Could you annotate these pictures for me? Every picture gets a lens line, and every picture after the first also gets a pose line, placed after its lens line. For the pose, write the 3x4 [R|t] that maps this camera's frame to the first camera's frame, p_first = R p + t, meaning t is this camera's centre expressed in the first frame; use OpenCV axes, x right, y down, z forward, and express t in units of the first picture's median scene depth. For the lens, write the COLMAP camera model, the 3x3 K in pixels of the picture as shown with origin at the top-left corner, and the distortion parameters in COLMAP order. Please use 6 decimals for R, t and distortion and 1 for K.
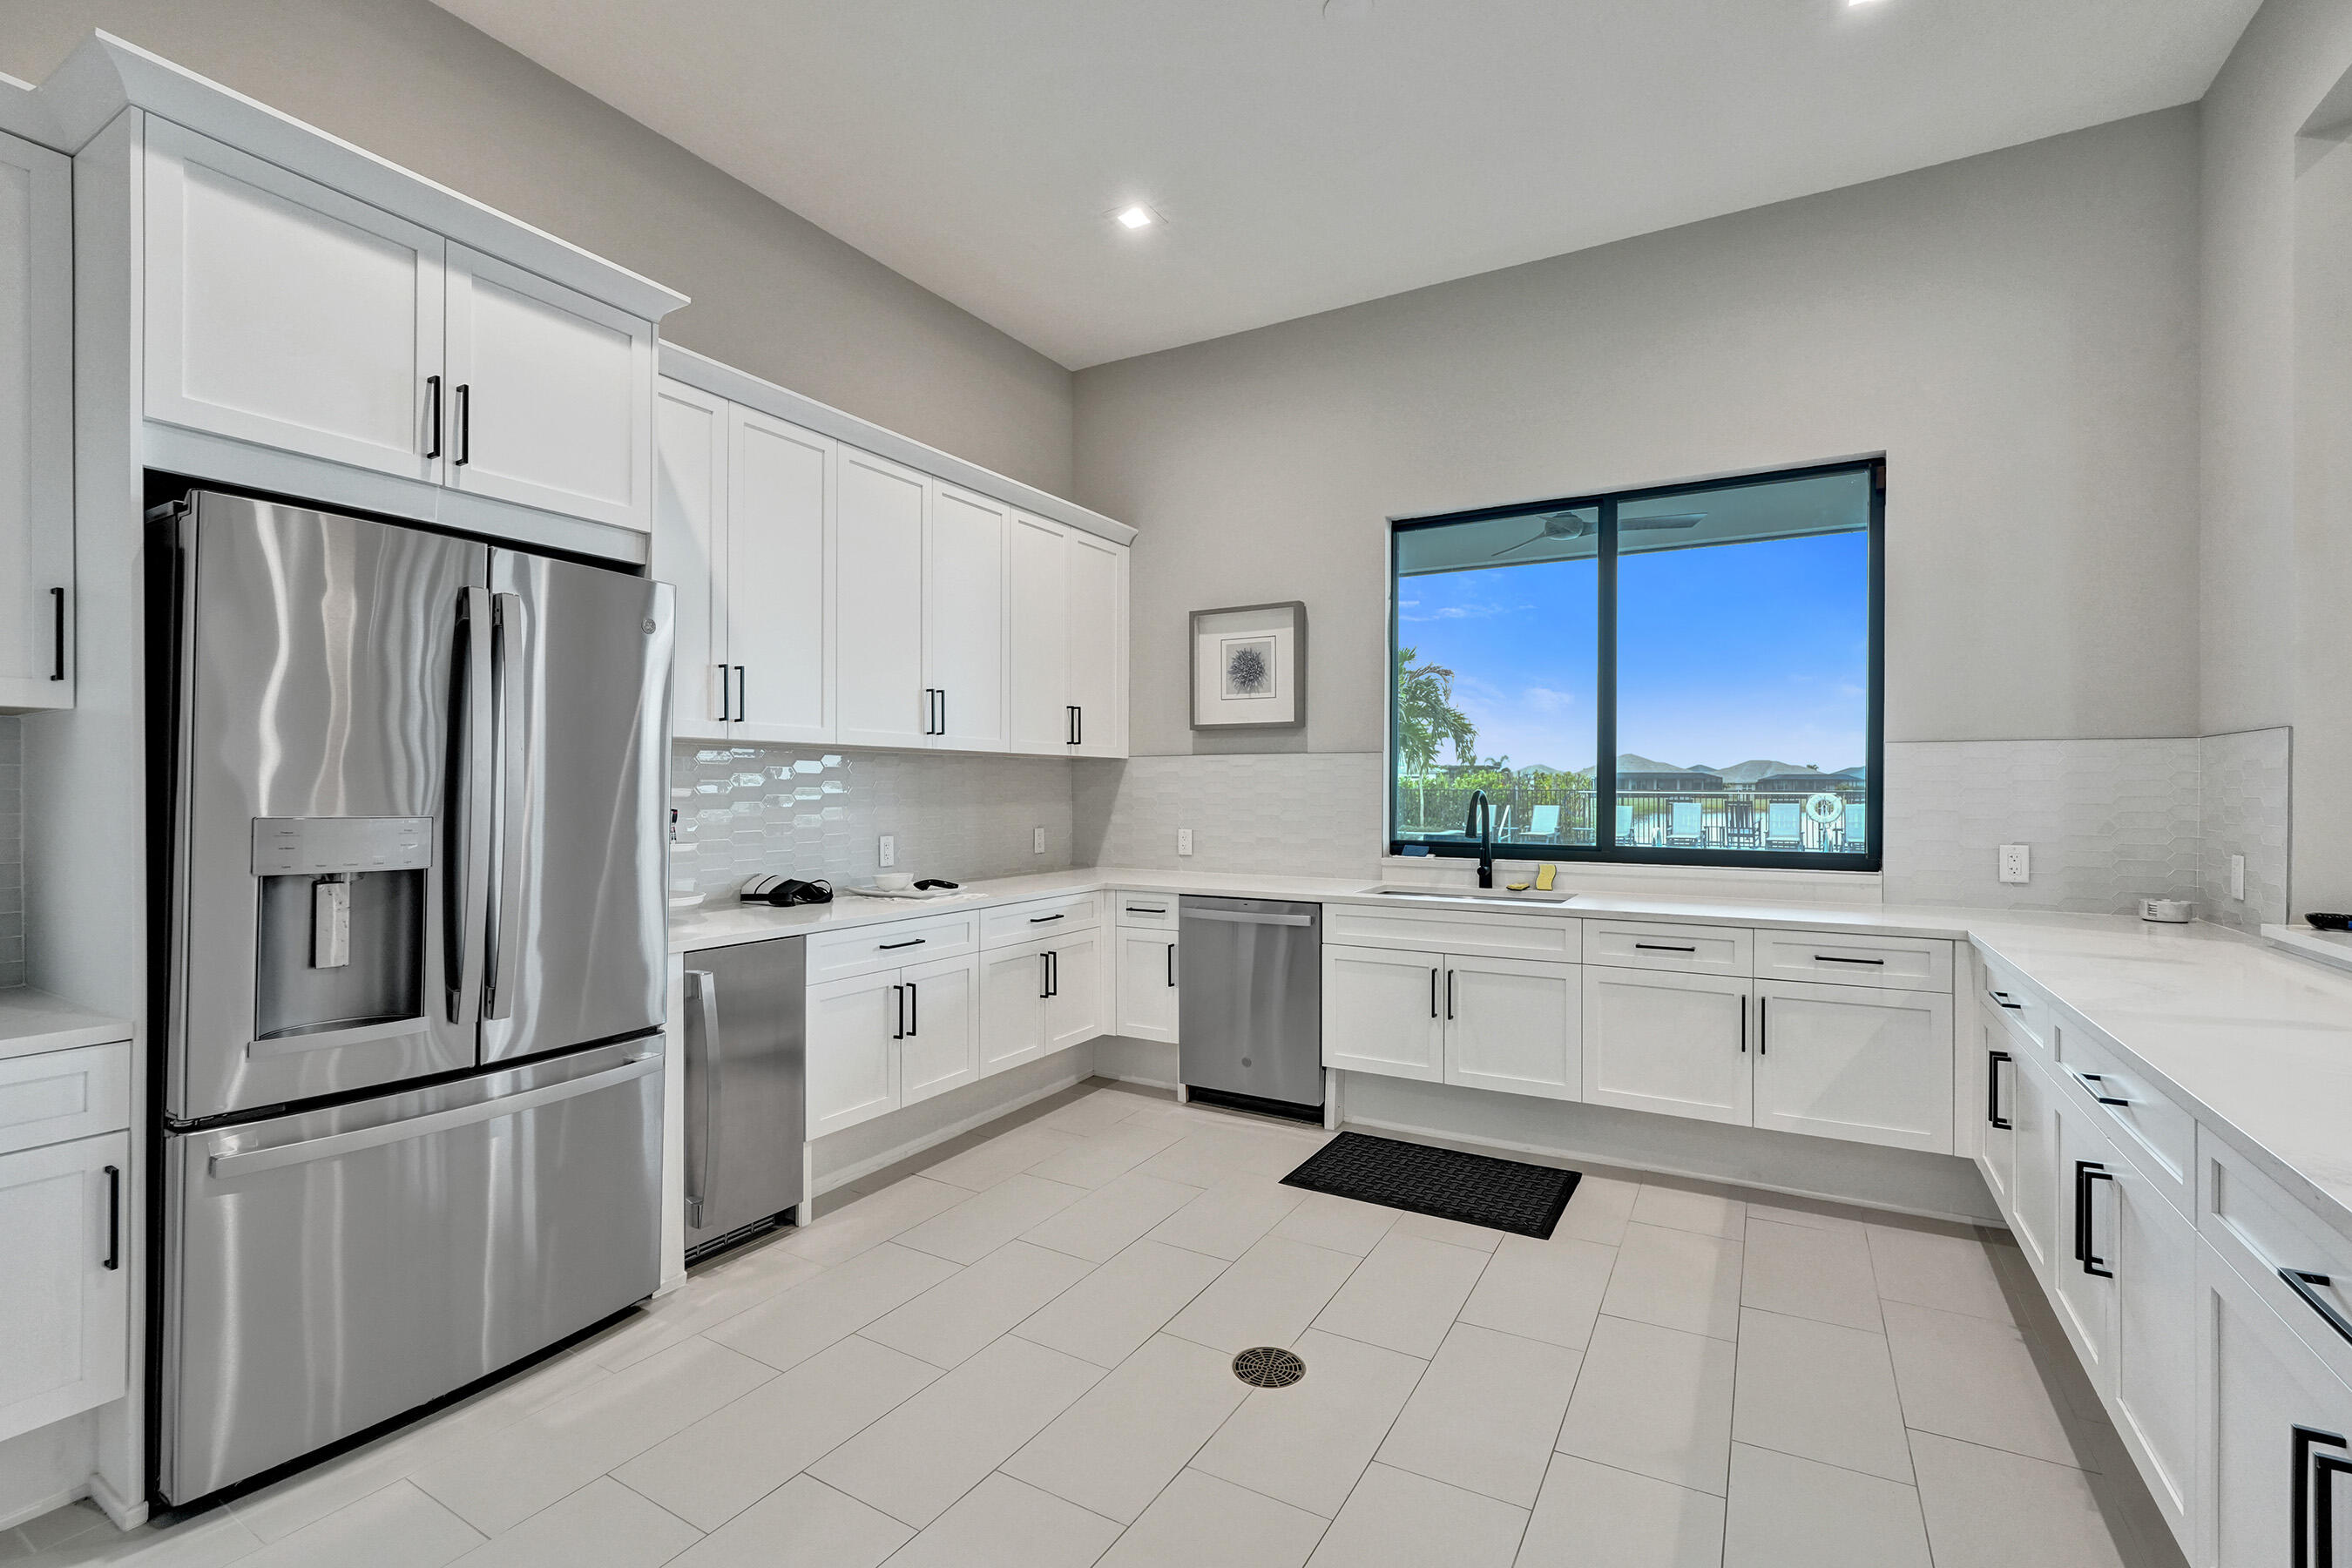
lens RADIAL K [[1041.5, 0, 1176.0], [0, 1041.5, 784.0], [0, 0, 1]] dist [-0.001330, 0.000581]
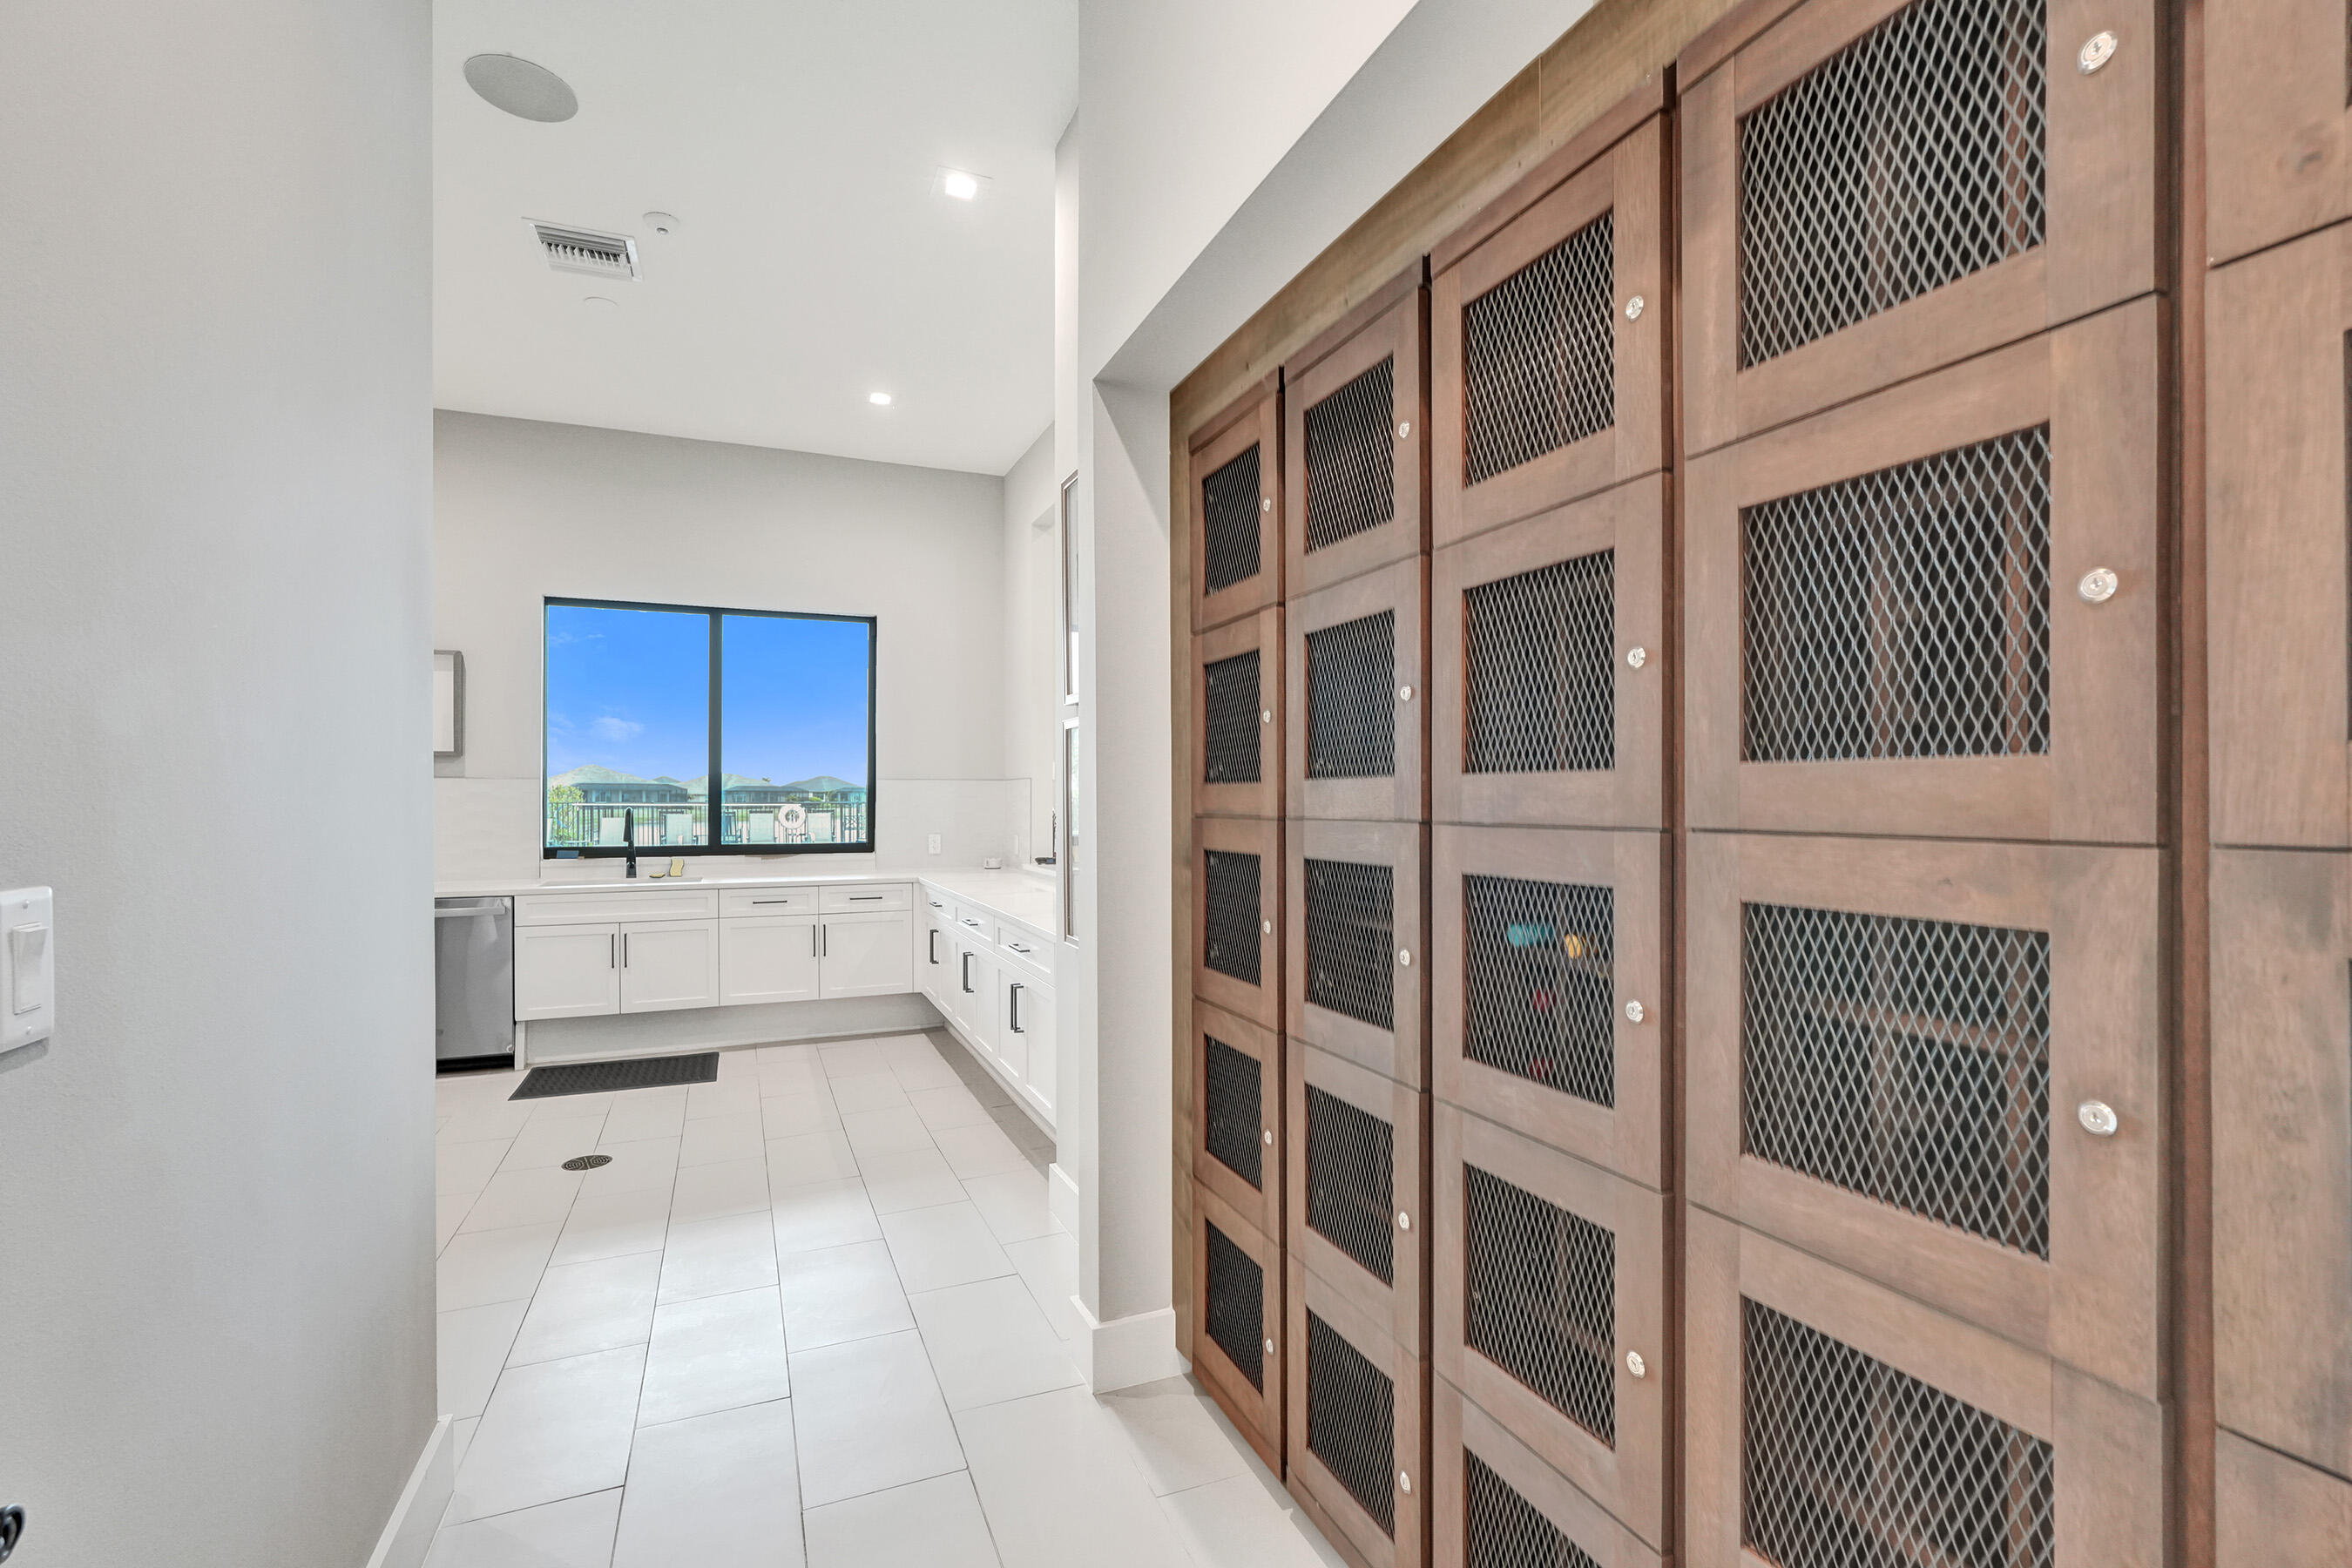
lens RADIAL K [[1041.5, 0, 1176.0], [0, 1041.5, 784.0], [0, 0, 1]] dist [-0.001330, 0.000581]
pose [[0.601266, 0.008560, 0.799003, -0.402281], [-0.000305, 0.999945, -0.010483, -0.012408], [-0.799049, 0.006059, 0.601235, -0.442440]]
